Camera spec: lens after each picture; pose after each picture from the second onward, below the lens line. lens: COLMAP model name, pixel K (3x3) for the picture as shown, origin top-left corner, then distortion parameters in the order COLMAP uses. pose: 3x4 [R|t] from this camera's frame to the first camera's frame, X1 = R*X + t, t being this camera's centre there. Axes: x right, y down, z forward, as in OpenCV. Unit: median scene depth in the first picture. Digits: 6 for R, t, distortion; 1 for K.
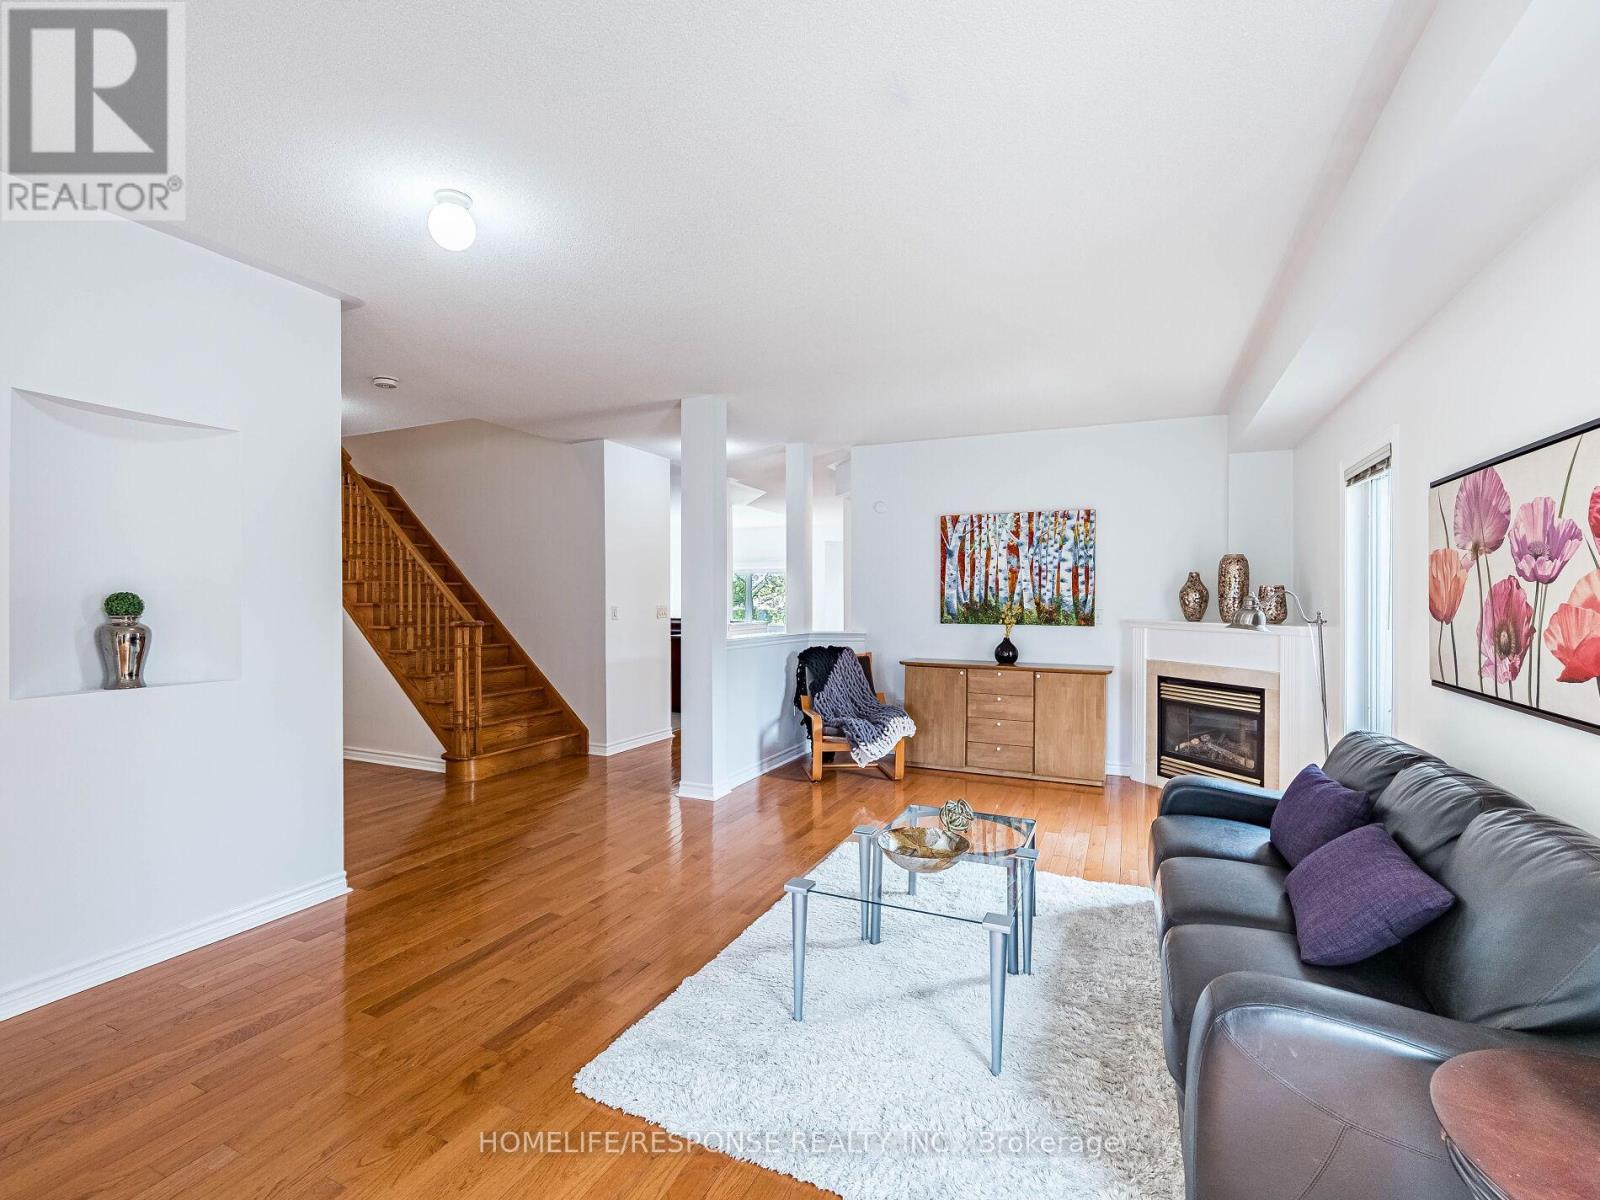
lens RADIAL K [[740.5, 0, 794.0], [0, 740.5, 616.3], [0, 0, 1]] dist [-0.003414, 0.000051]
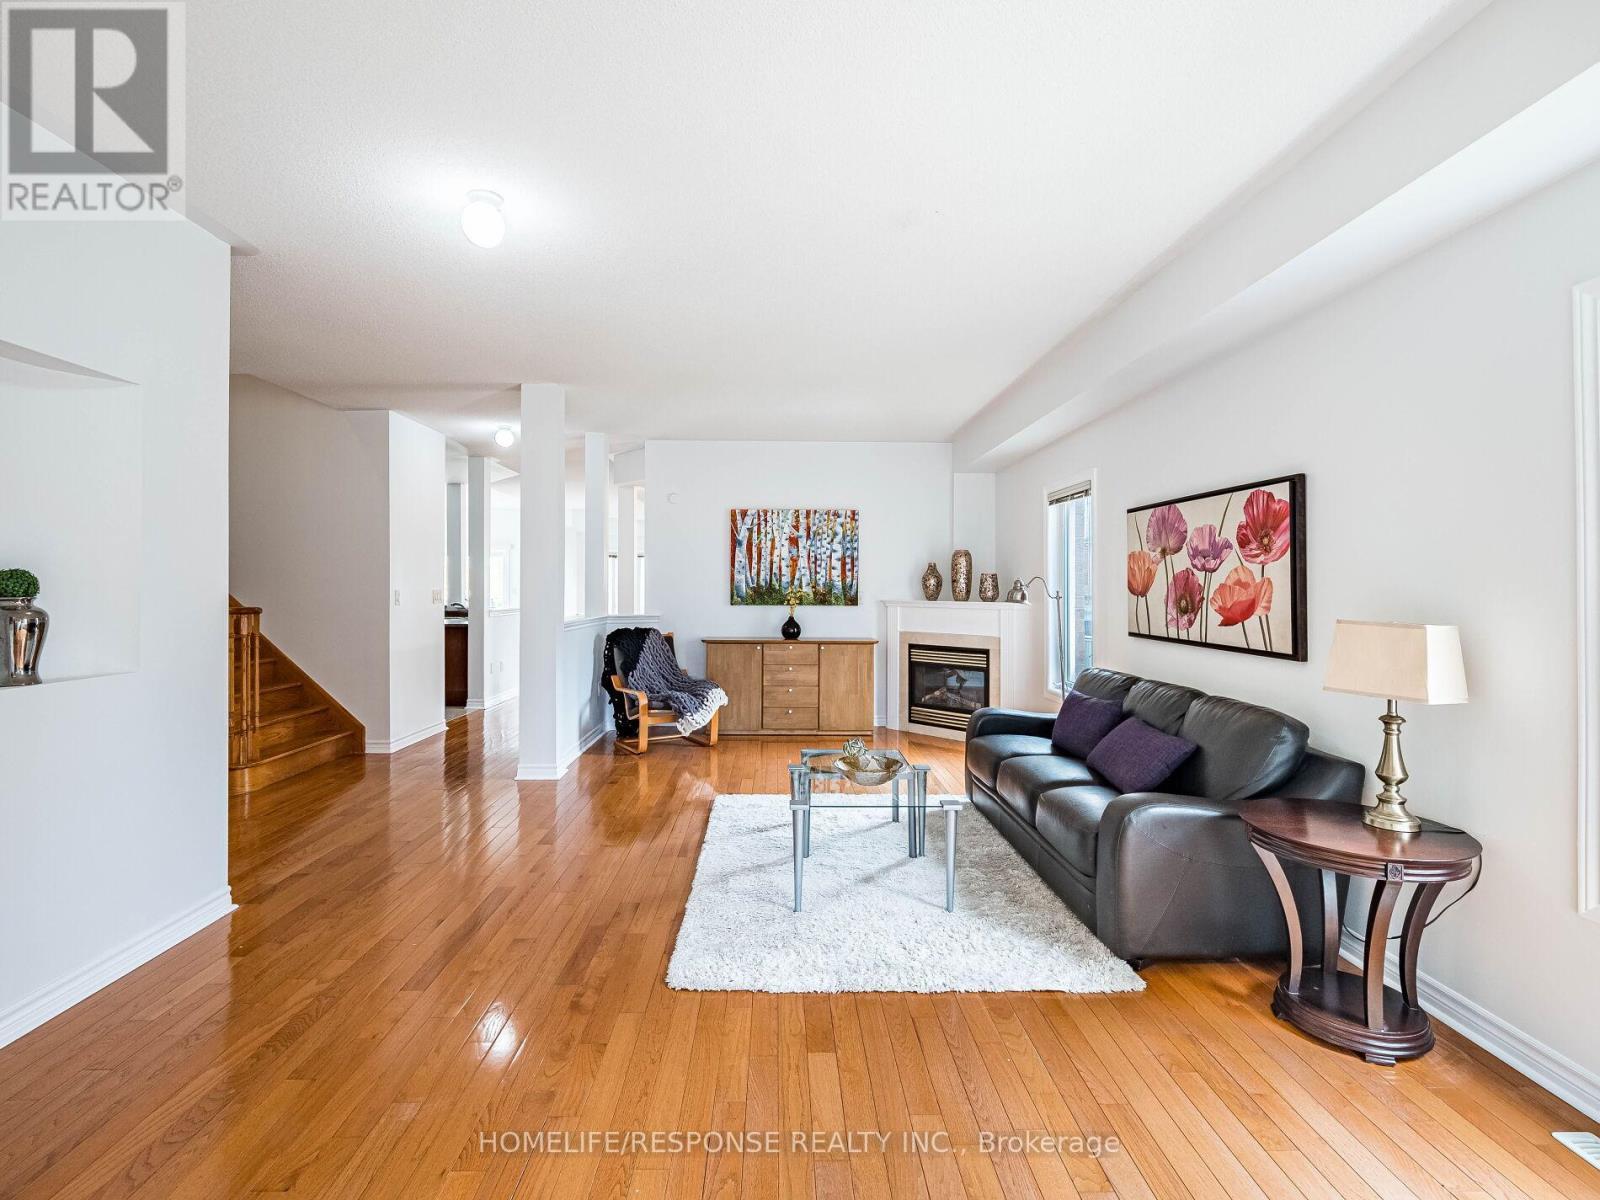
lens RADIAL K [[744.0, 0, 800.0], [0, 744.0, 600.0], [0, 0, 1]] dist [-0.001421, 0.000071]
pose [[0.896946, -0.007579, 0.442075, -0.223376], [0.009455, 0.999953, -0.002041, 0.005583], [-0.442039, 0.006011, 0.896976, -0.060413]]
